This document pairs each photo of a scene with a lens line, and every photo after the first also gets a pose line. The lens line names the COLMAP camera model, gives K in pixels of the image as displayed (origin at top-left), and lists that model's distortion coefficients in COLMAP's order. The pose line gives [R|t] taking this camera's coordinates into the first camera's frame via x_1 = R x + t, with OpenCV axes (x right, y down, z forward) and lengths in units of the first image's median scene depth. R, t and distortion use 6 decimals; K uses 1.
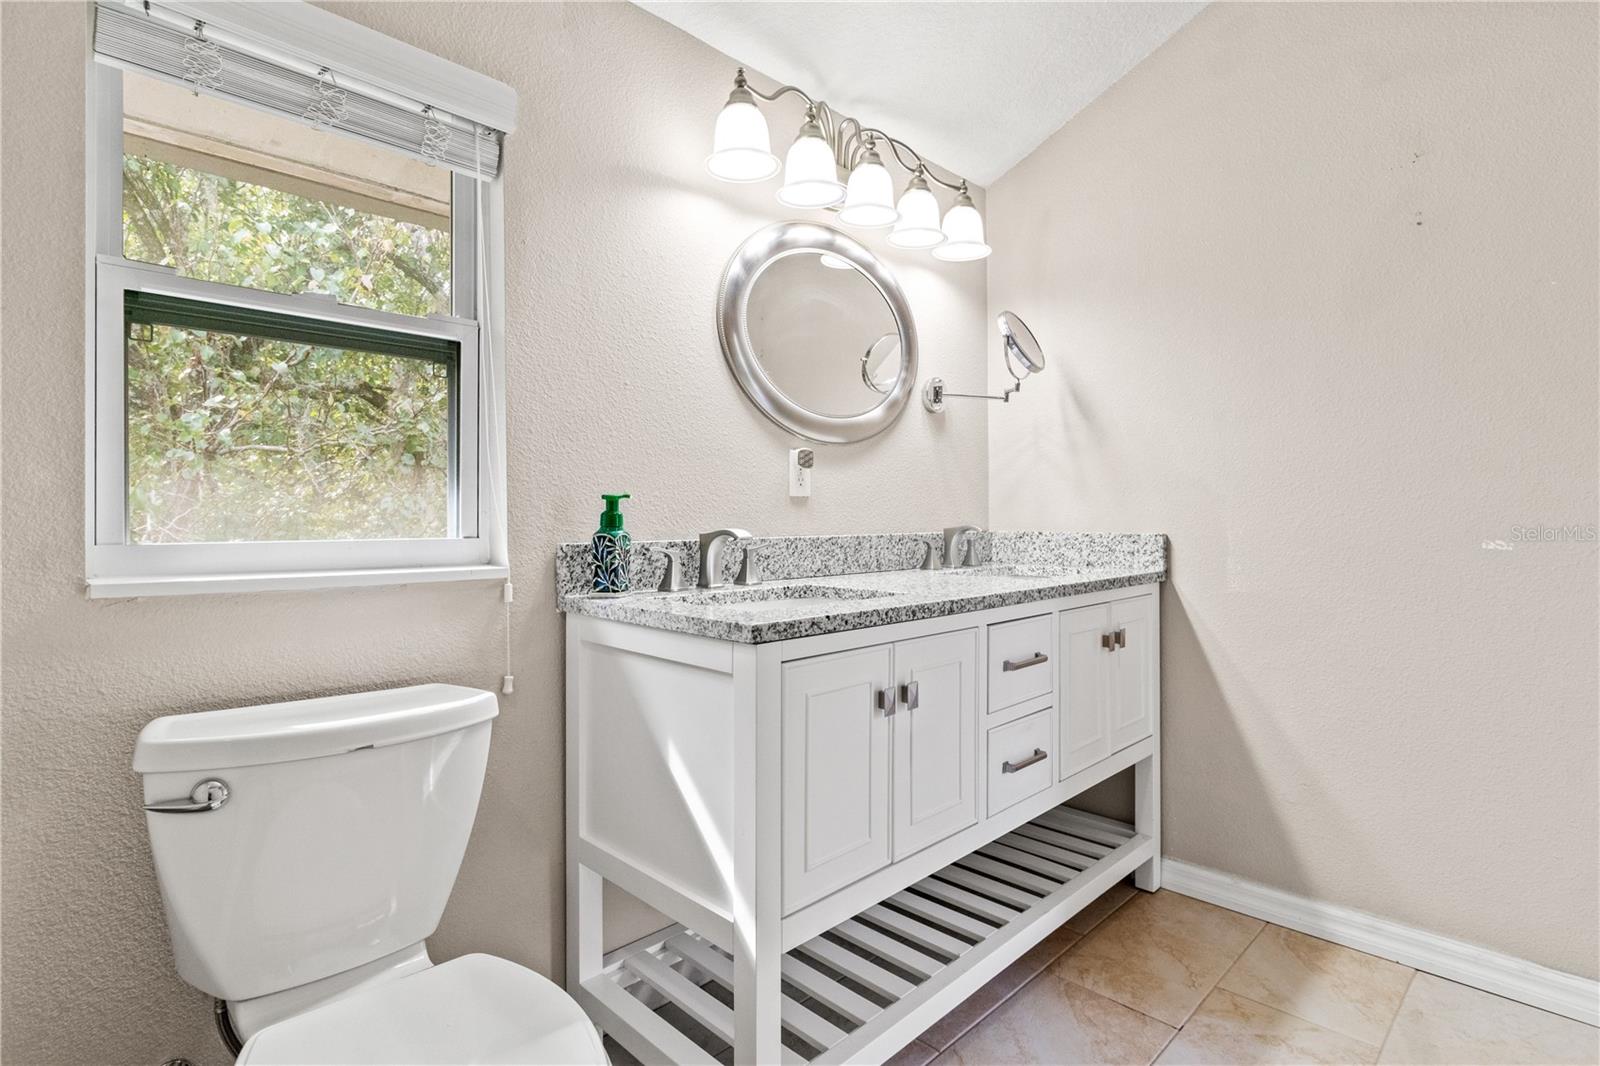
lens RADIAL K [[791.1, 0, 800.7], [0, 791.1, 521.3], [0, 0, 1]] dist [-0.011692, -0.000003]
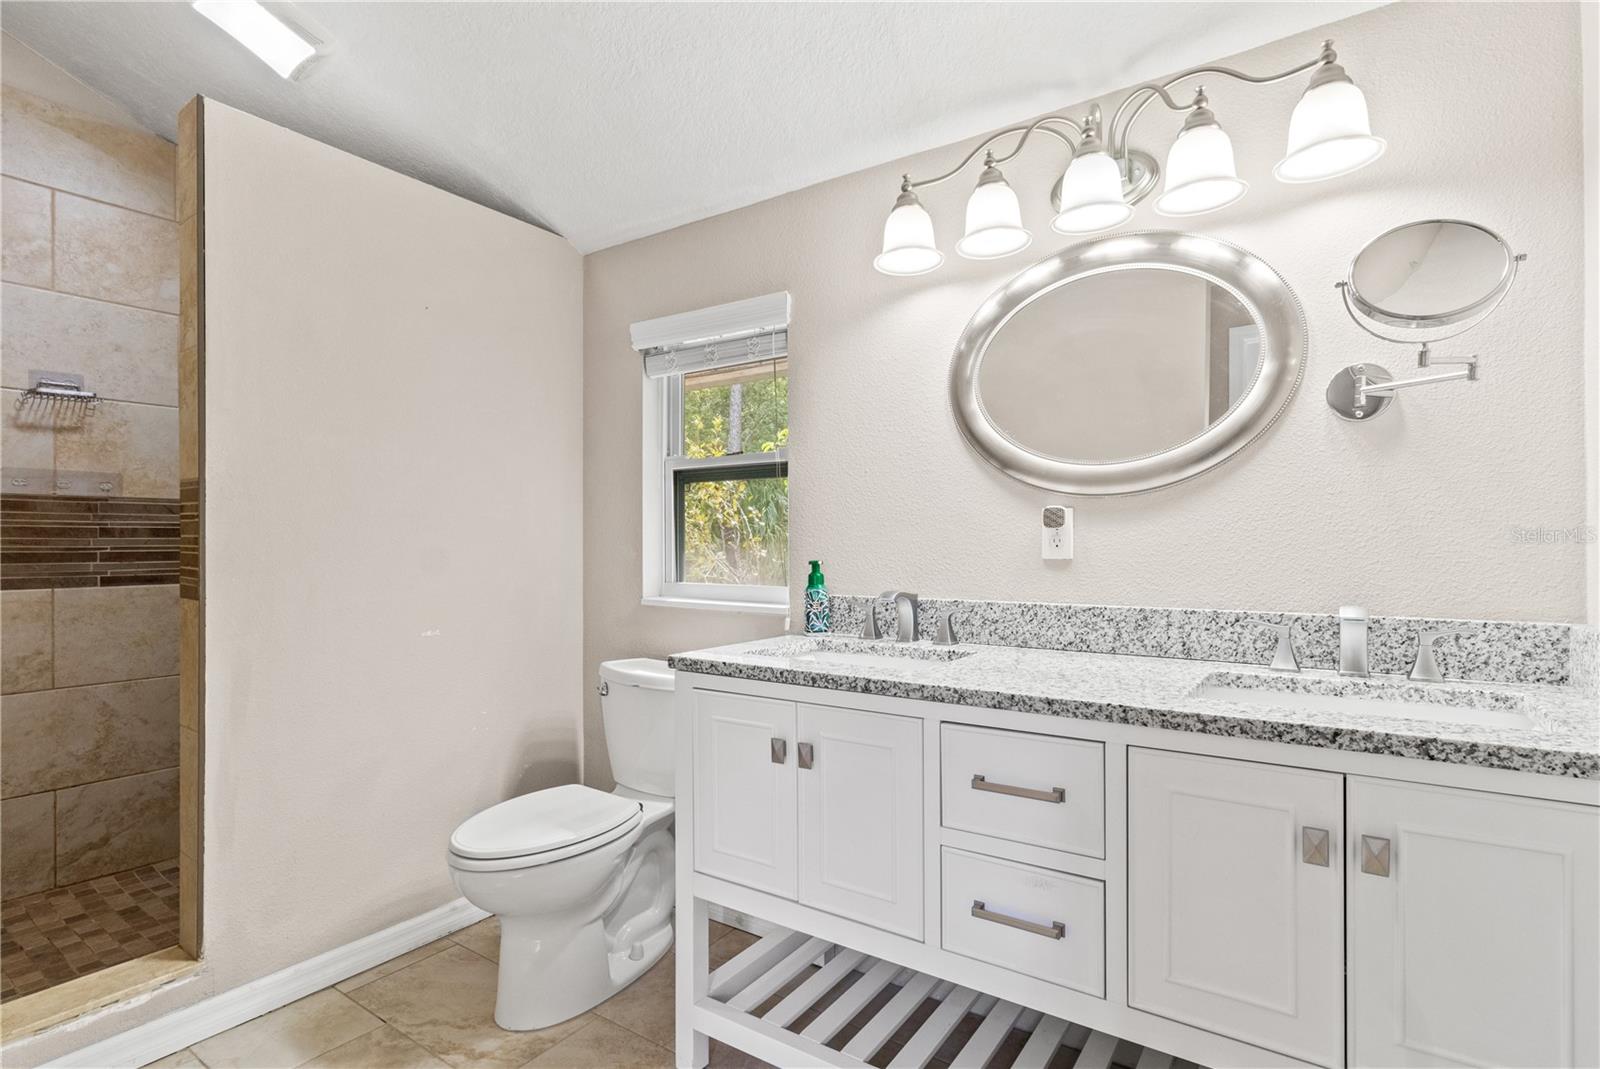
lens RADIAL K [[758.5, 0, 806.9], [0, 758.5, 554.9], [0, 0, 1]] dist [-0.000016, 0.000323]
pose [[0.199728, 0.010189, -0.979798, 1.034068], [-0.006264, 0.999939, 0.009122, -0.055357], [0.979831, 0.004316, 0.199779, 0.717258]]
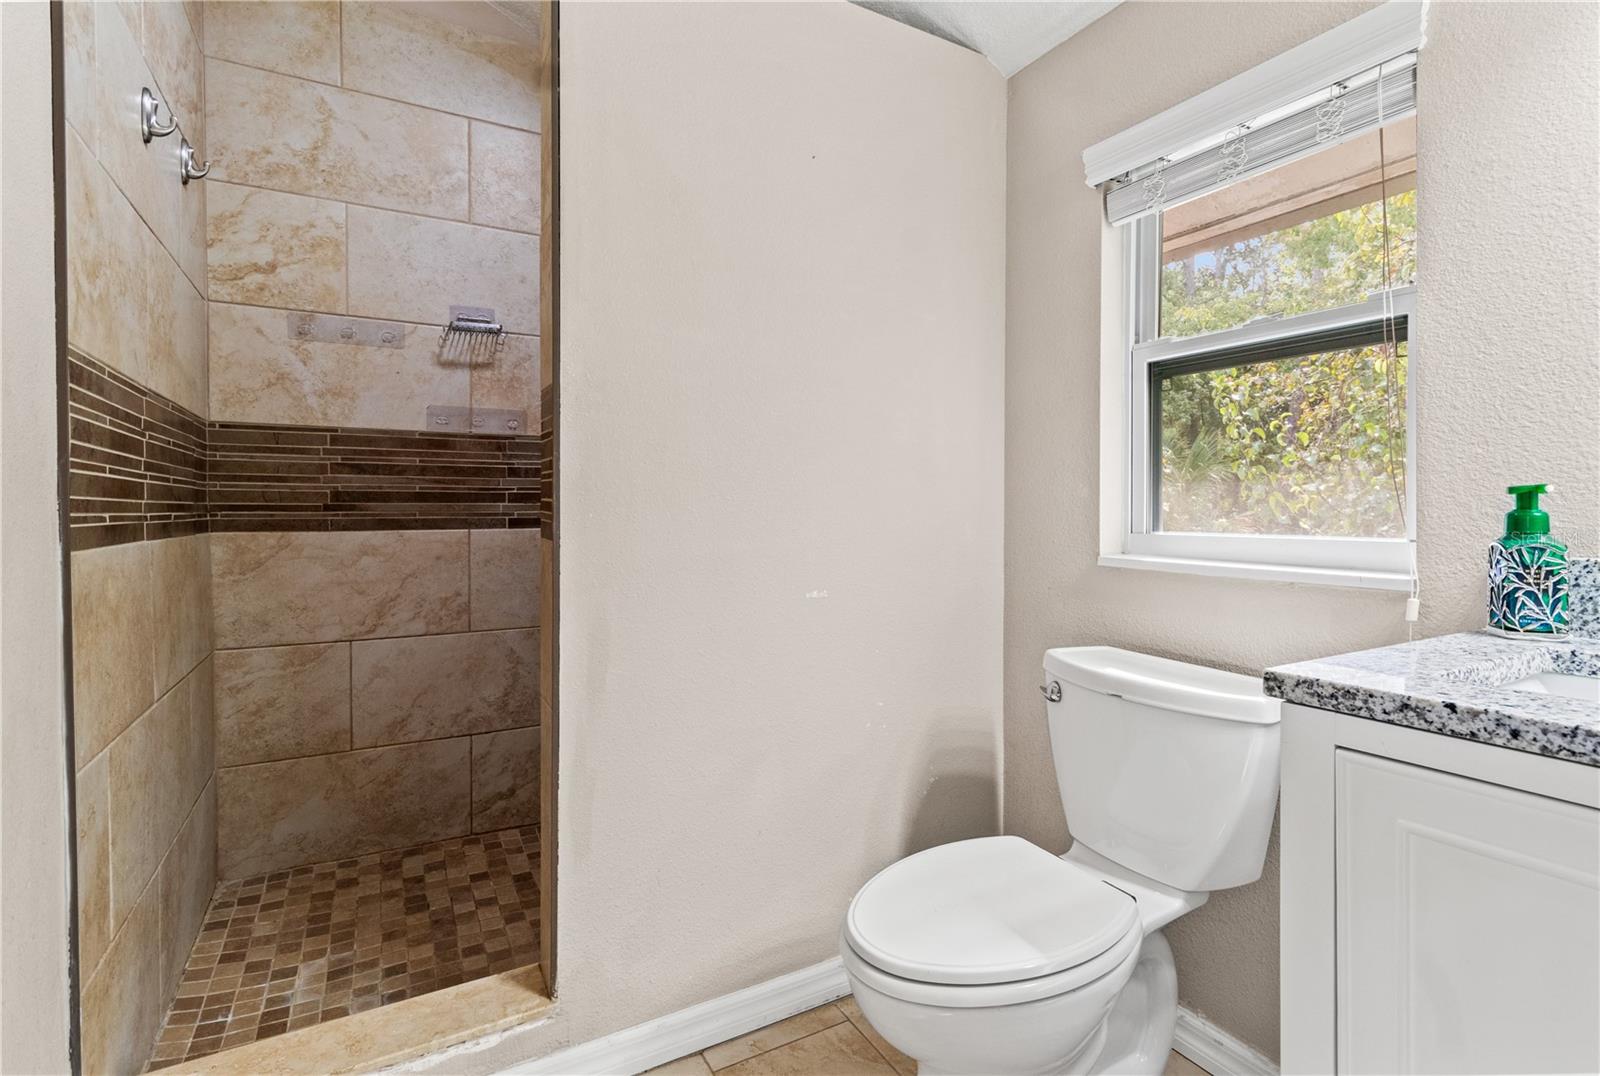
lens RADIAL K [[756.5, 0, 806.4], [0, 756.5, 516.1], [0, 0, 1]] dist [-0.002650, -0.000211]
pose [[-0.260227, 0.007869, -0.965515, 0.529706], [-0.005380, 0.999939, 0.009600, -0.010708], [0.965533, 0.007693, -0.260169, 0.571913]]
